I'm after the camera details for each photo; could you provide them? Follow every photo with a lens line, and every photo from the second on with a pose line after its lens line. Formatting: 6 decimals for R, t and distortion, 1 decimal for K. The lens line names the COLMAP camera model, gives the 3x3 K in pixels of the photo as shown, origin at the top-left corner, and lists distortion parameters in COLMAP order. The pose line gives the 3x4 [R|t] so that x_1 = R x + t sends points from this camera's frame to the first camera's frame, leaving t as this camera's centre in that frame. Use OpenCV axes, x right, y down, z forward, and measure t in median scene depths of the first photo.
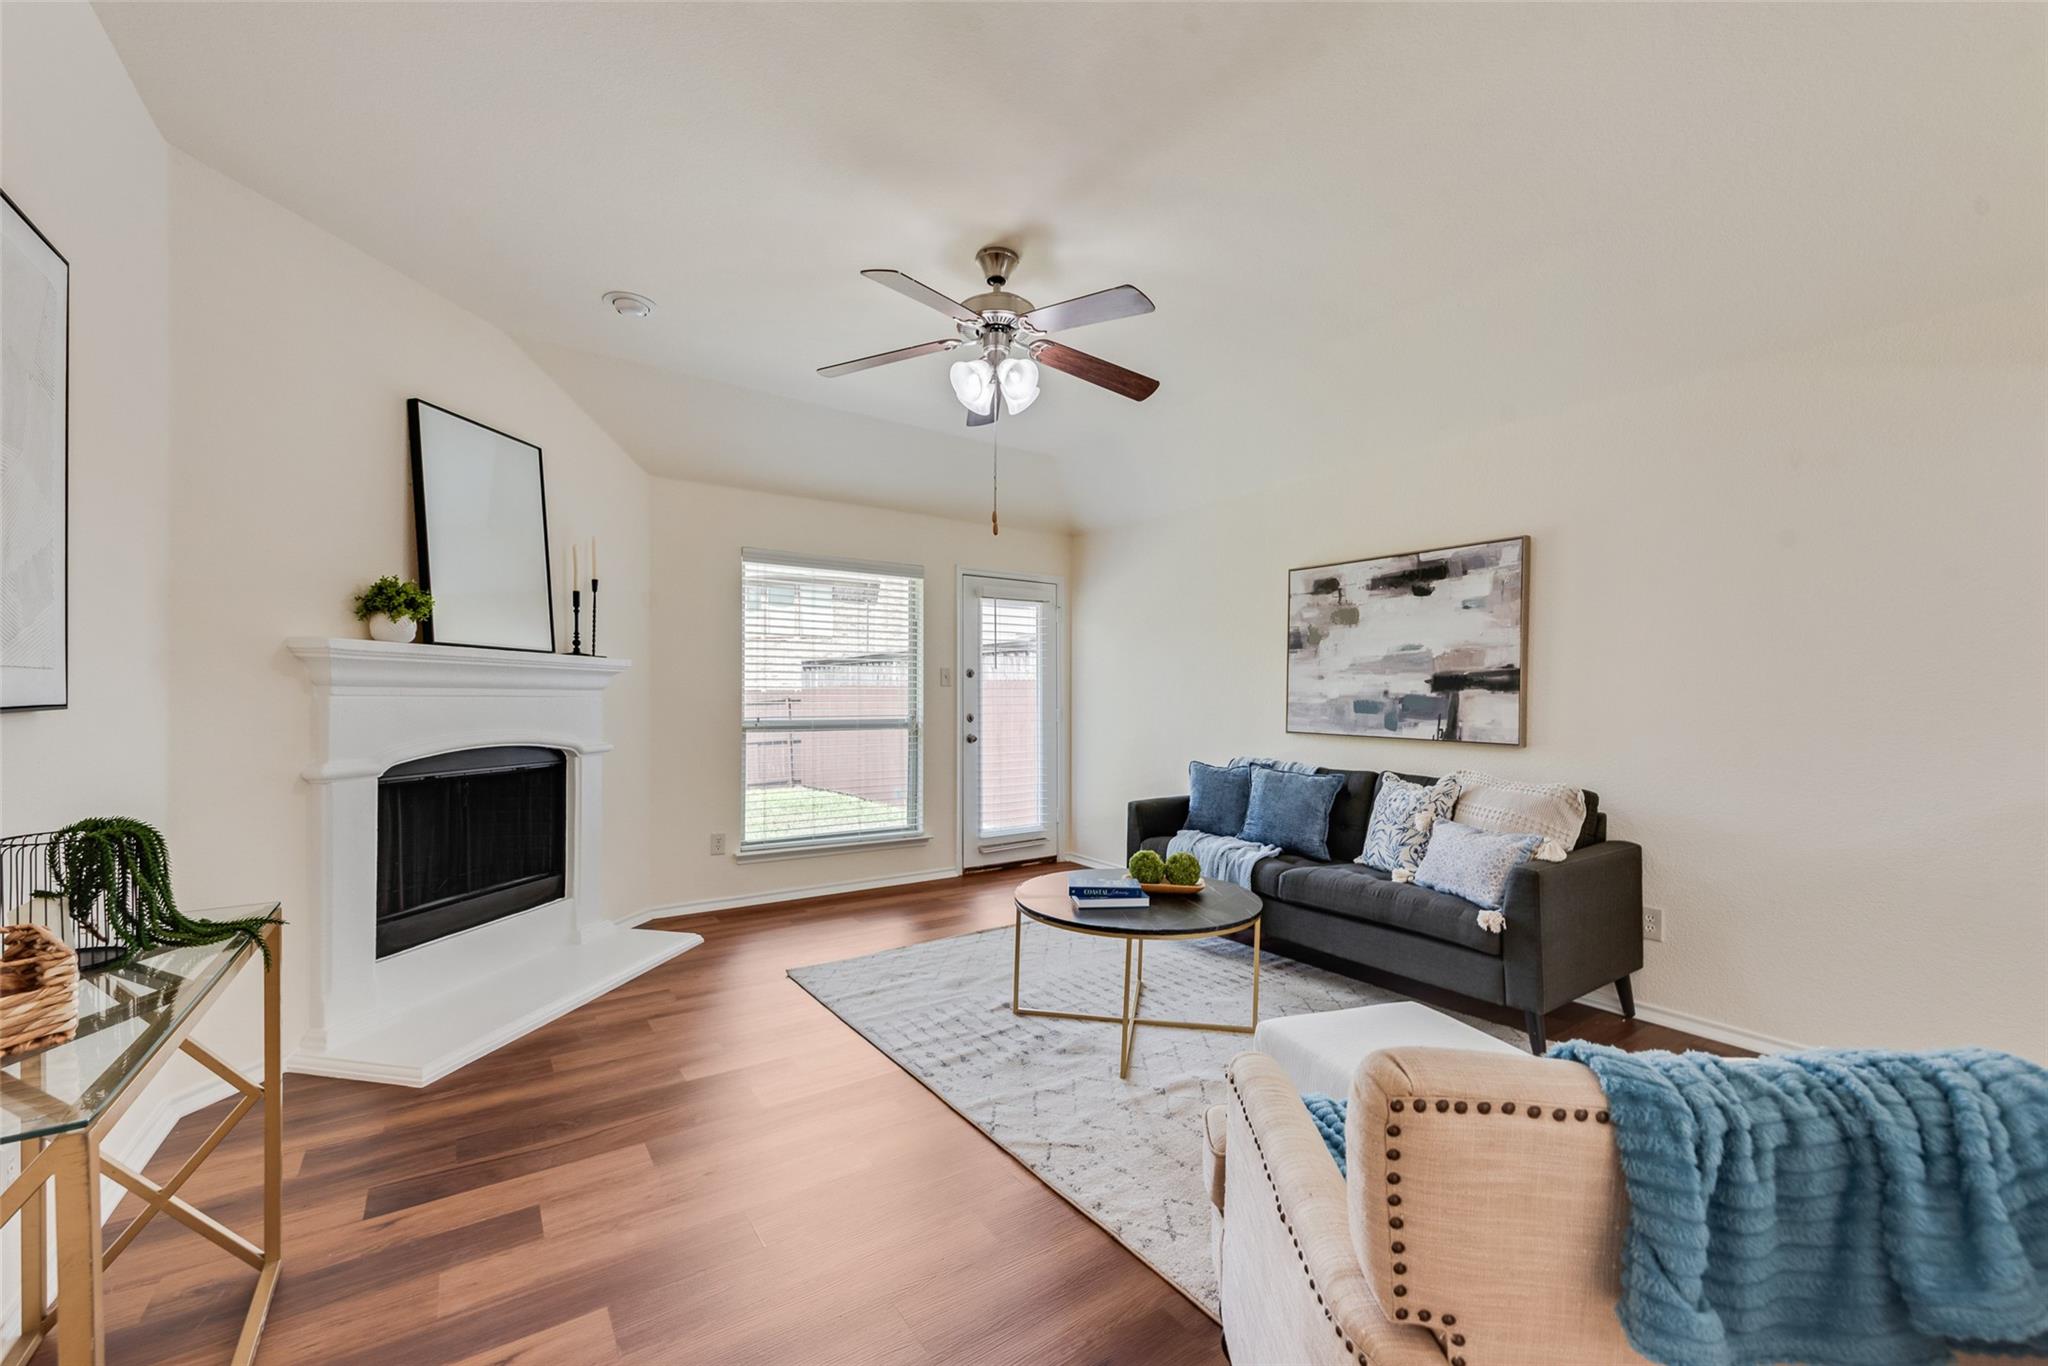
lens RADIAL K [[812.0, 0, 1025.9], [0, 812.0, 701.5], [0, 0, 1]] dist [0.014571, -0.000025]
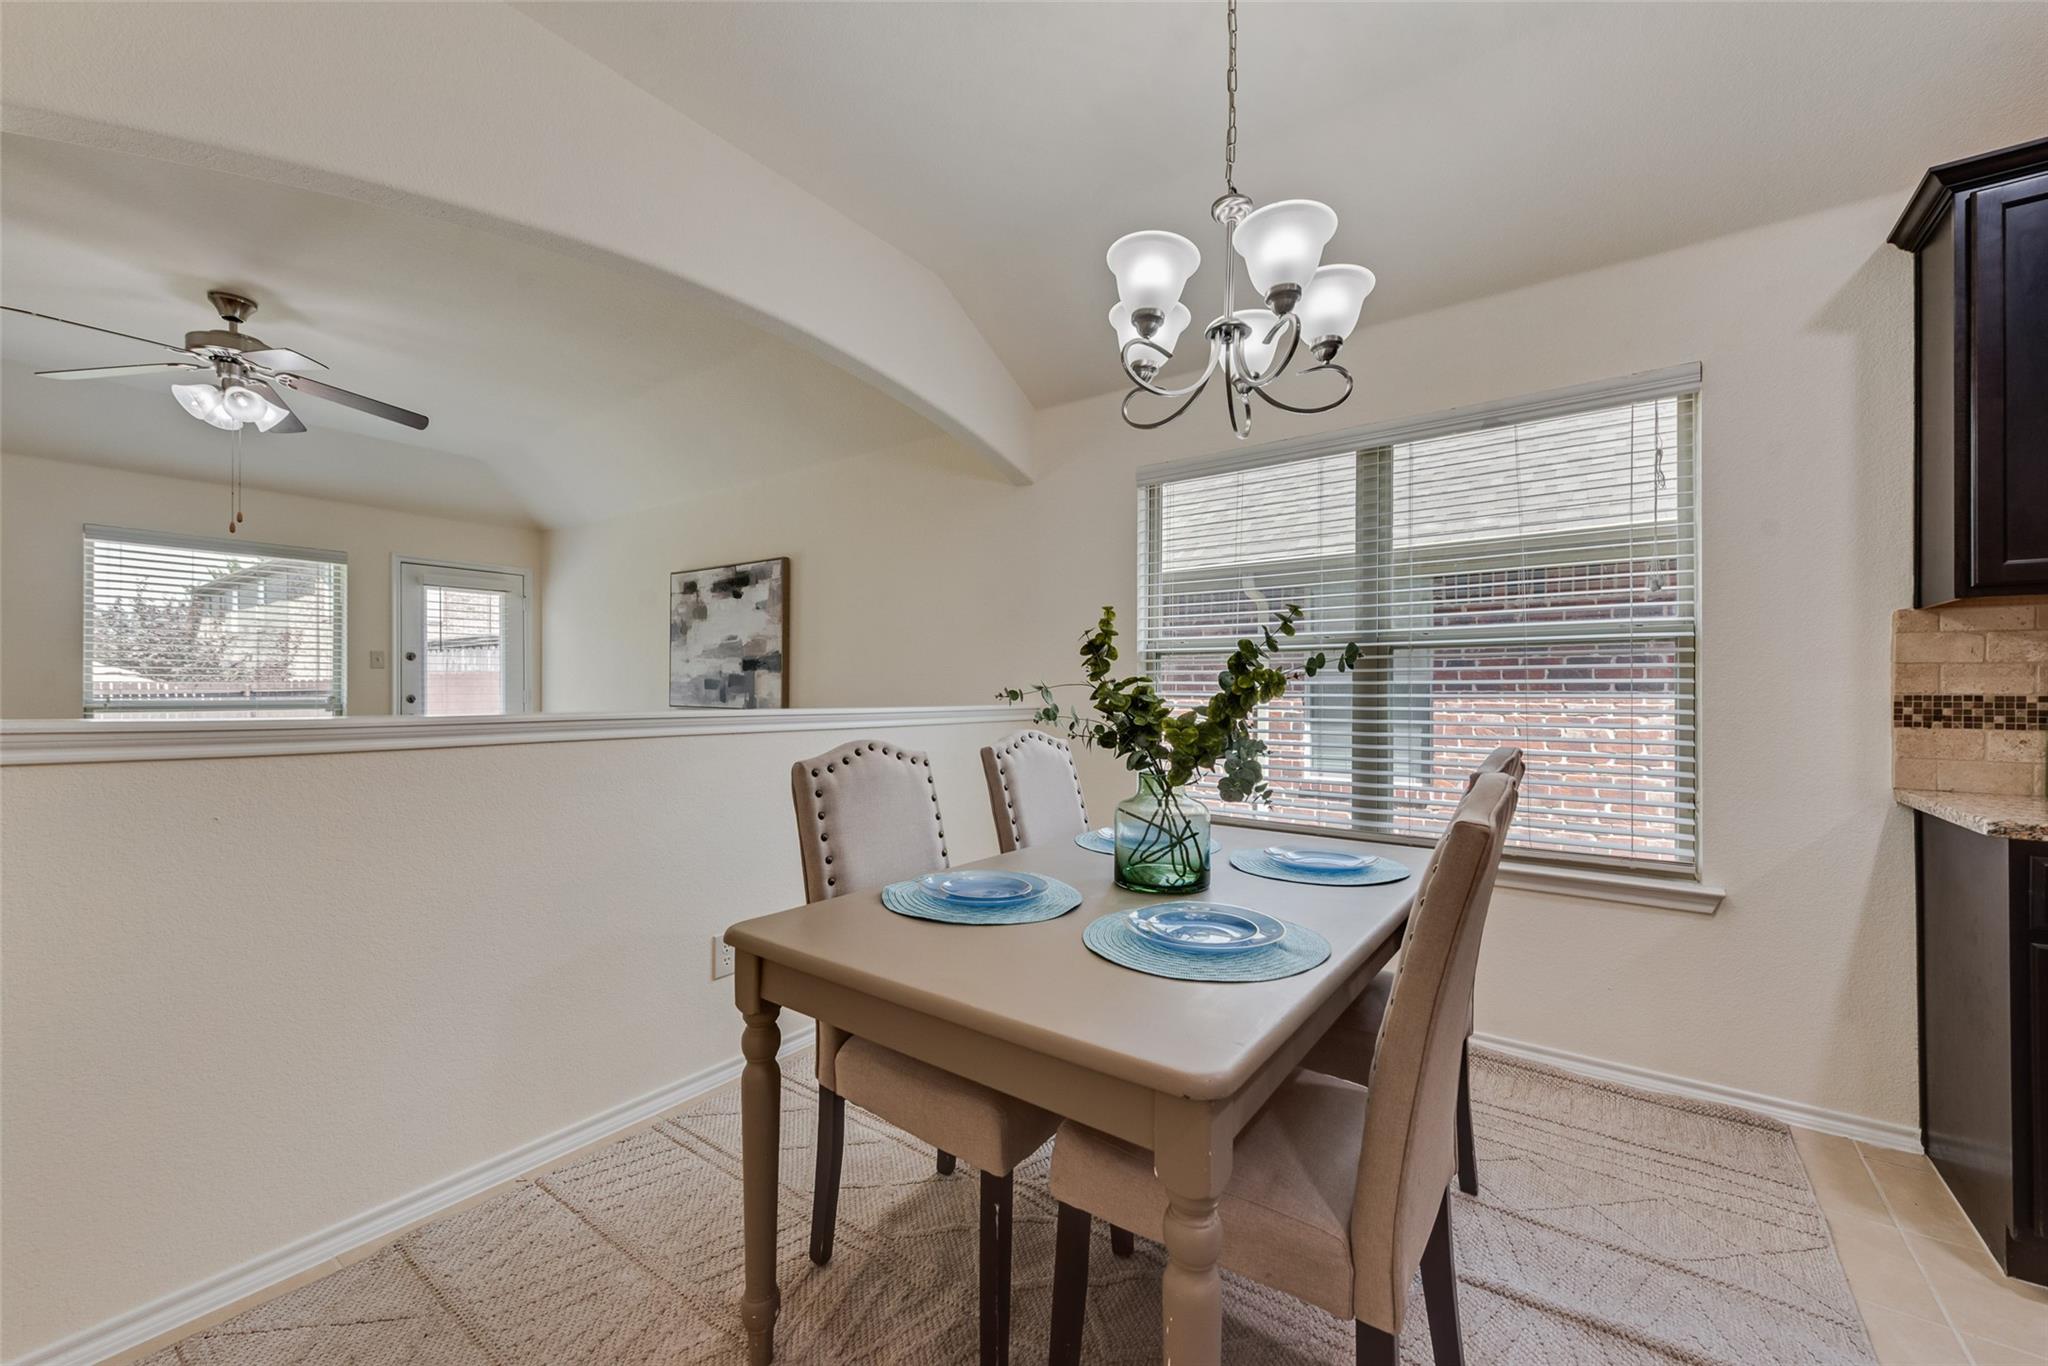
lens RADIAL K [[799.9, 0, 1012.6], [0, 799.9, 687.1], [0, 0, 1]] dist [0.013897, -0.004725]
pose [[0.946129, -0.001207, 0.323788, 0.487677], [0.003967, 0.999961, -0.007864, 0.024276], [-0.323766, 0.008725, 0.946097, -0.353566]]
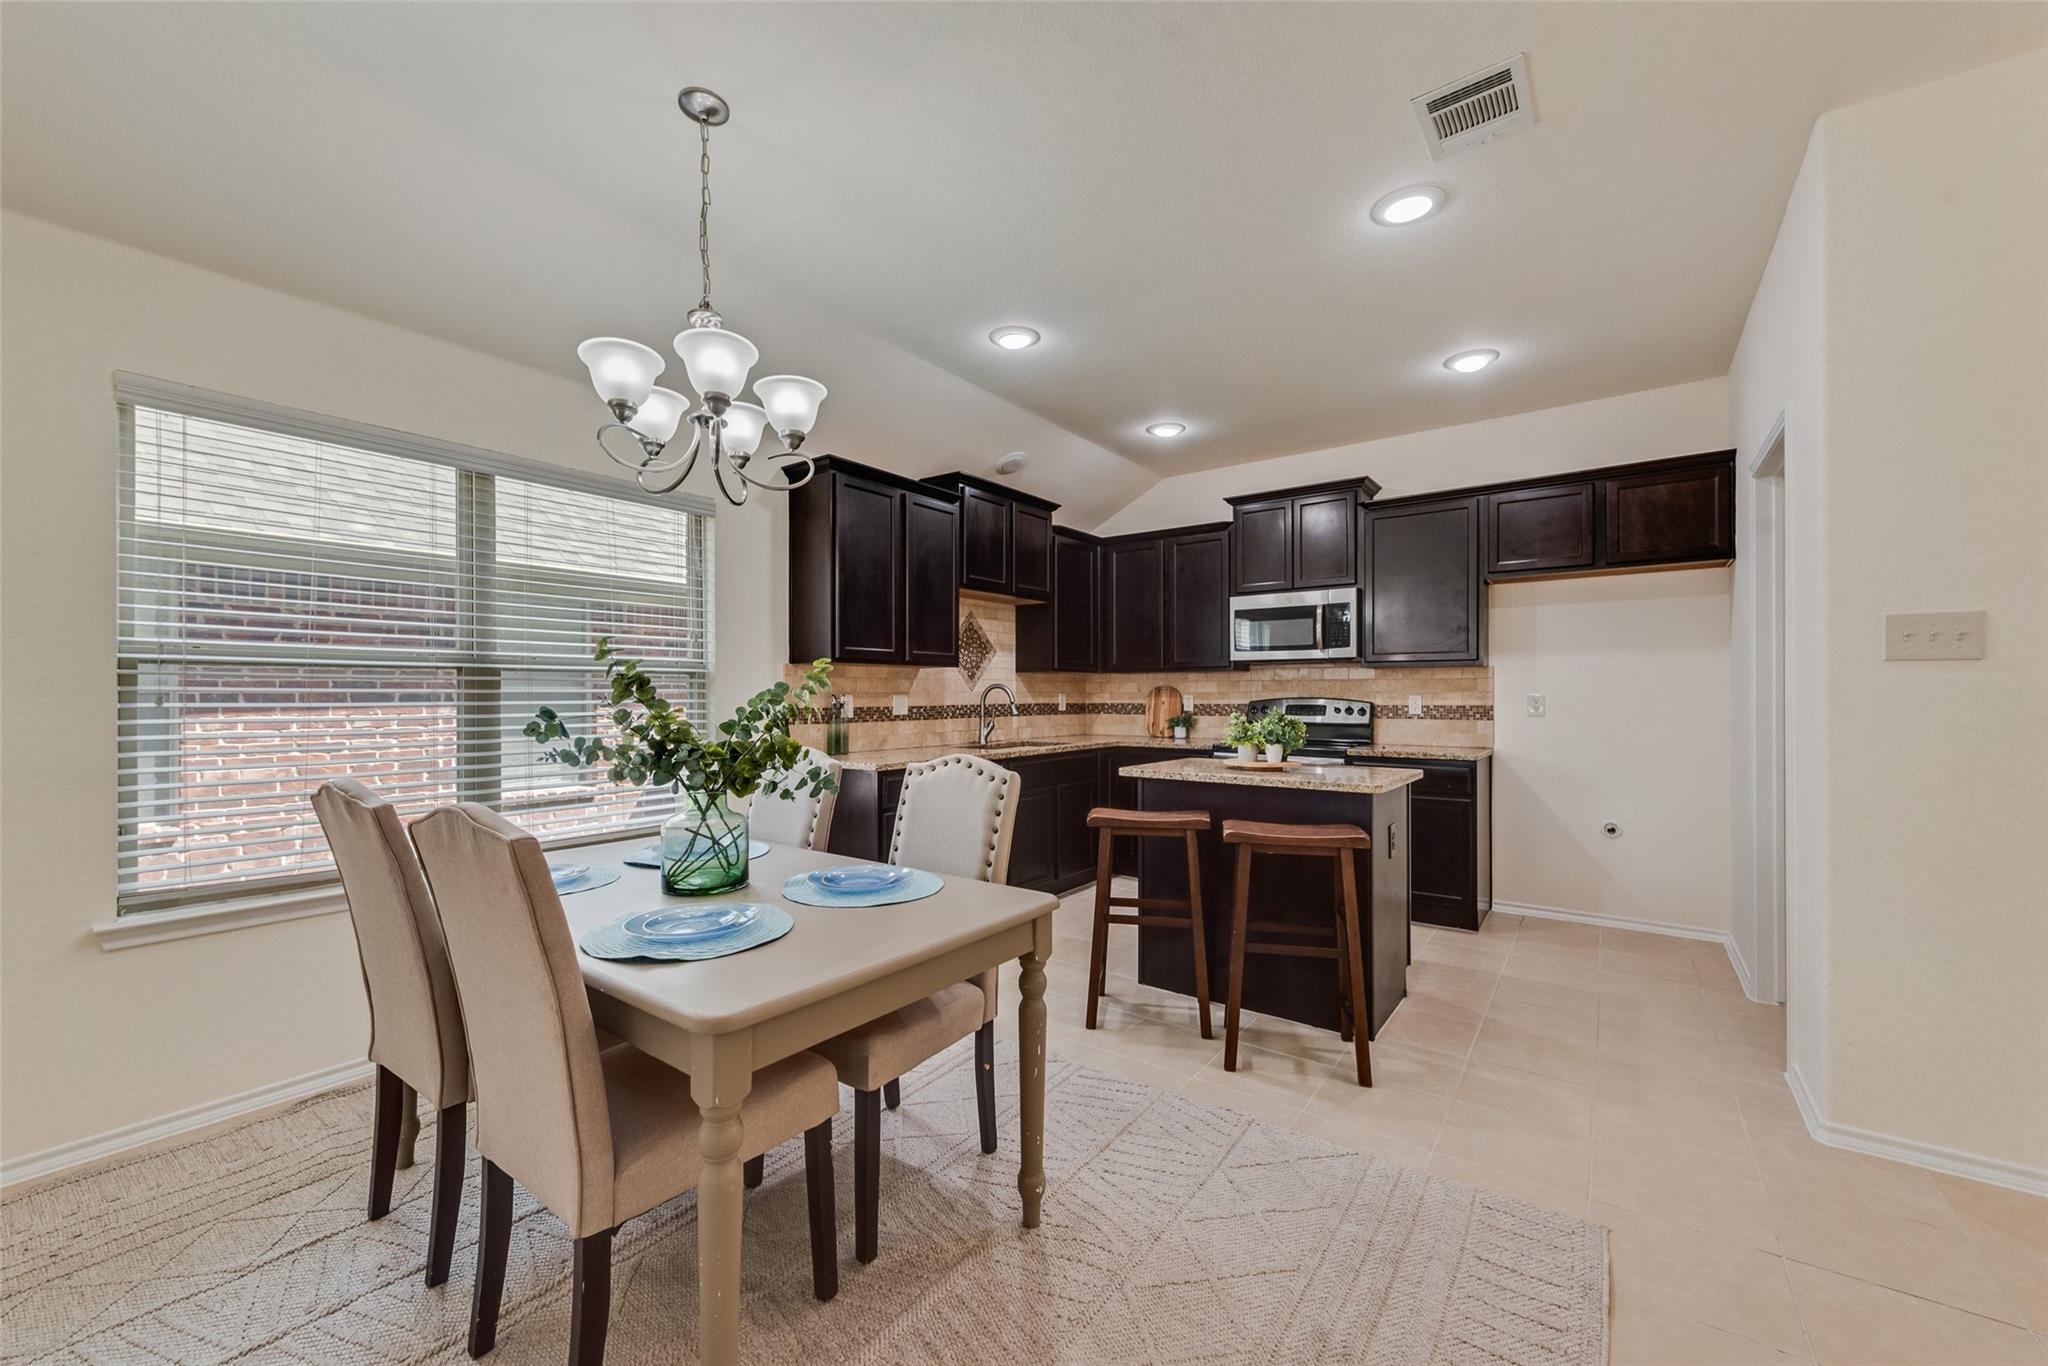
lens RADIAL K [[790.0, 0, 1014.2], [0, 790.0, 688.5], [0, 0, 1]] dist [0.007327, -0.000195]
pose [[-0.314642, 0.000340, 0.949210, 0.177666], [0.005193, 0.999986, 0.001363, 0.003100], [-0.949196, 0.005358, -0.314639, -0.000415]]
